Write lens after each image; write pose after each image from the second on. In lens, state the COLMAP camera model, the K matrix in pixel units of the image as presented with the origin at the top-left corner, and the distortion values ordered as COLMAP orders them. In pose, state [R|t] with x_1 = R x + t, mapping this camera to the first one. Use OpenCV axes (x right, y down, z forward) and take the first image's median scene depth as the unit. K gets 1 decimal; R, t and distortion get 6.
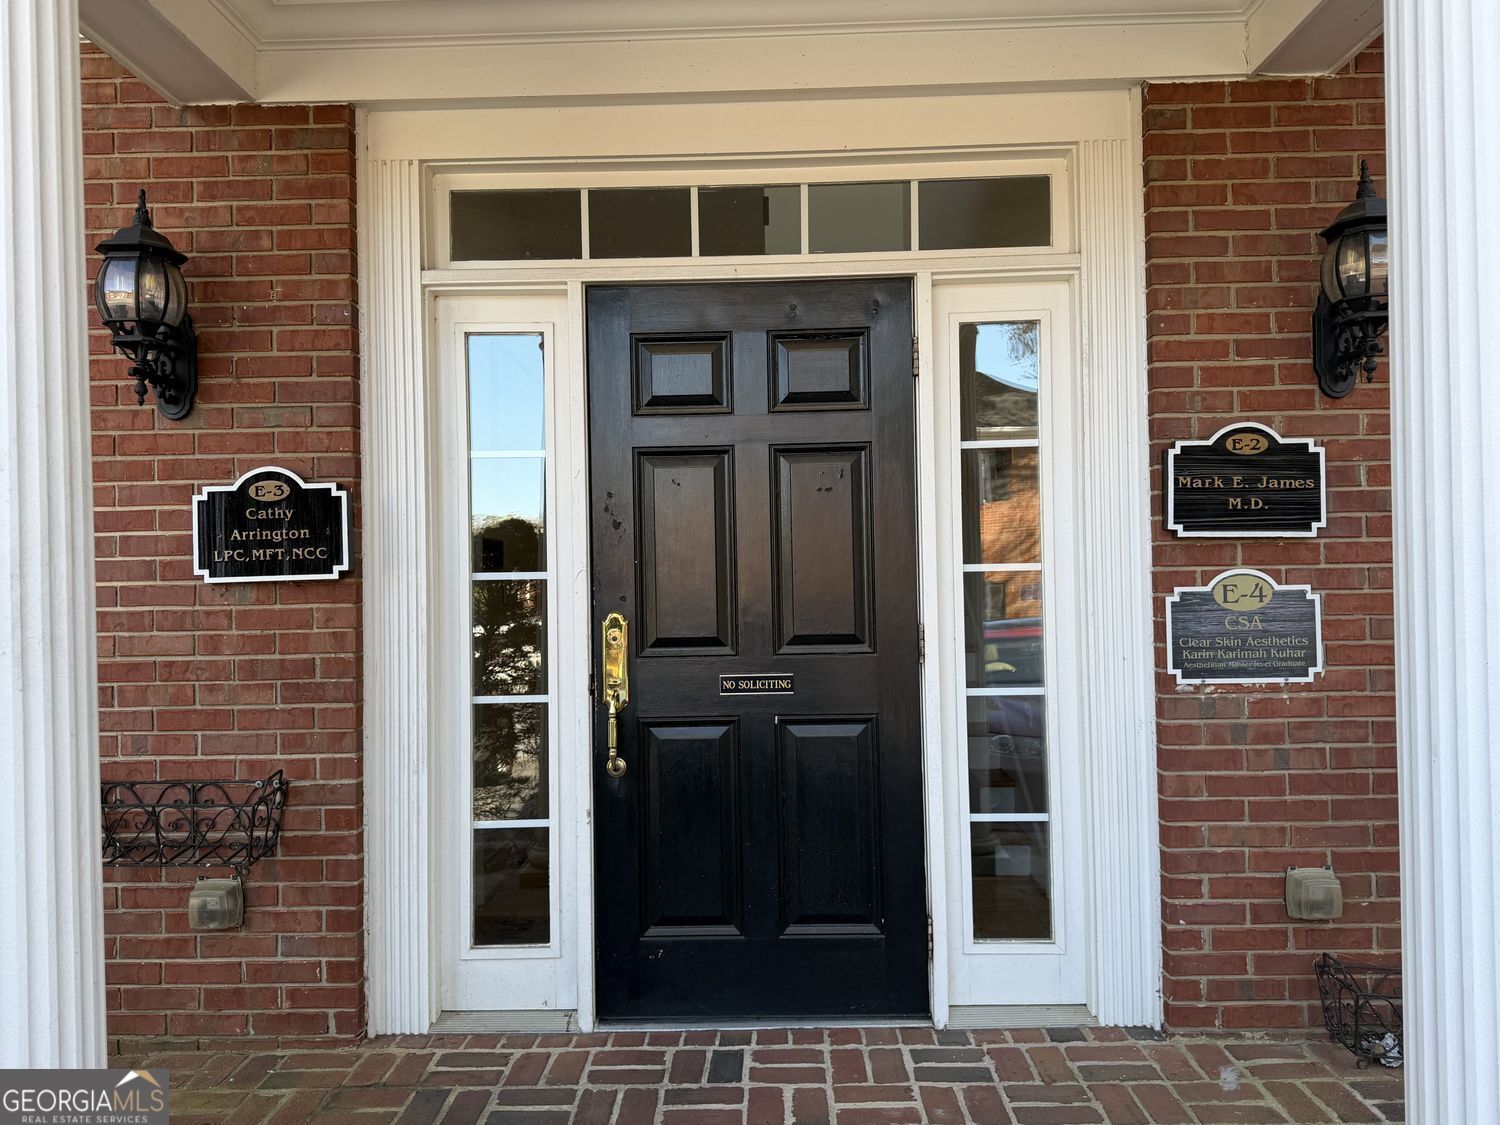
lens RADIAL K [[1079.0, 0, 753.2], [0, 1079.0, 570.0], [0, 0, 1]] dist [0.117560, -0.204848]
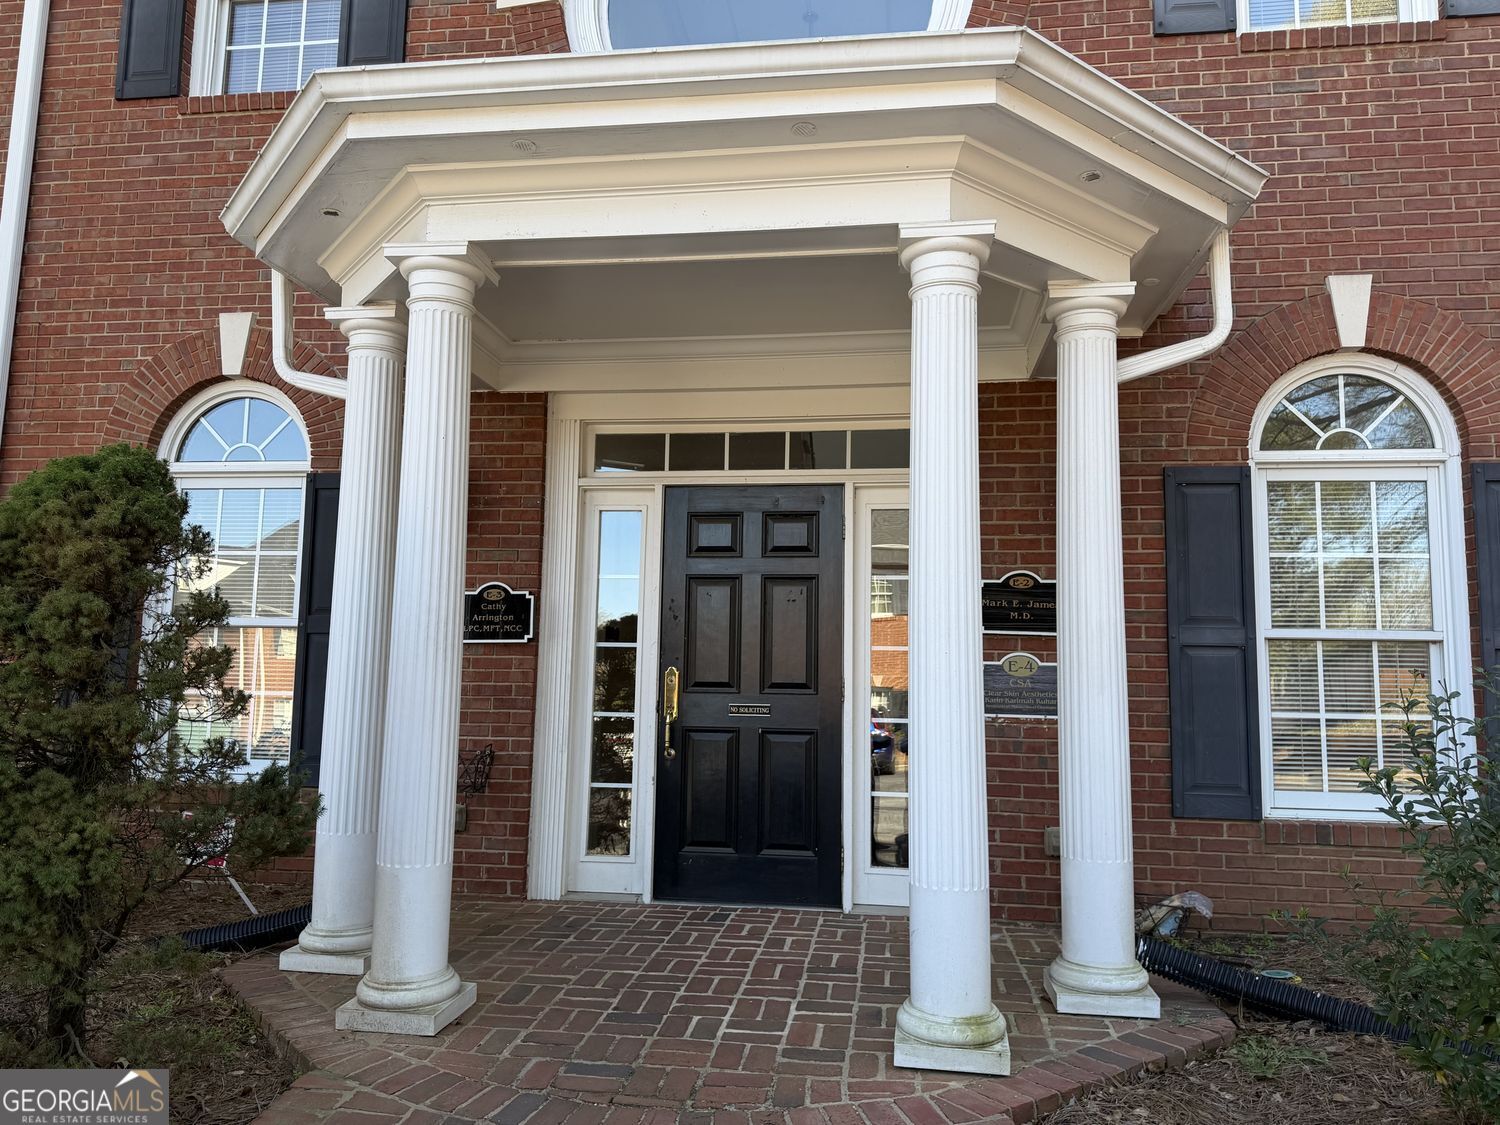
lens RADIAL K [[1079.0, 0, 753.2], [0, 1079.0, 570.0], [0, 0, 1]] dist [0.117560, -0.204848]
pose [[0.991987, 0.022112, -0.124388, 0.226872], [-0.034248, 0.994764, -0.096294, 0.048687], [0.121607, 0.099783, 0.987550, -0.775628]]
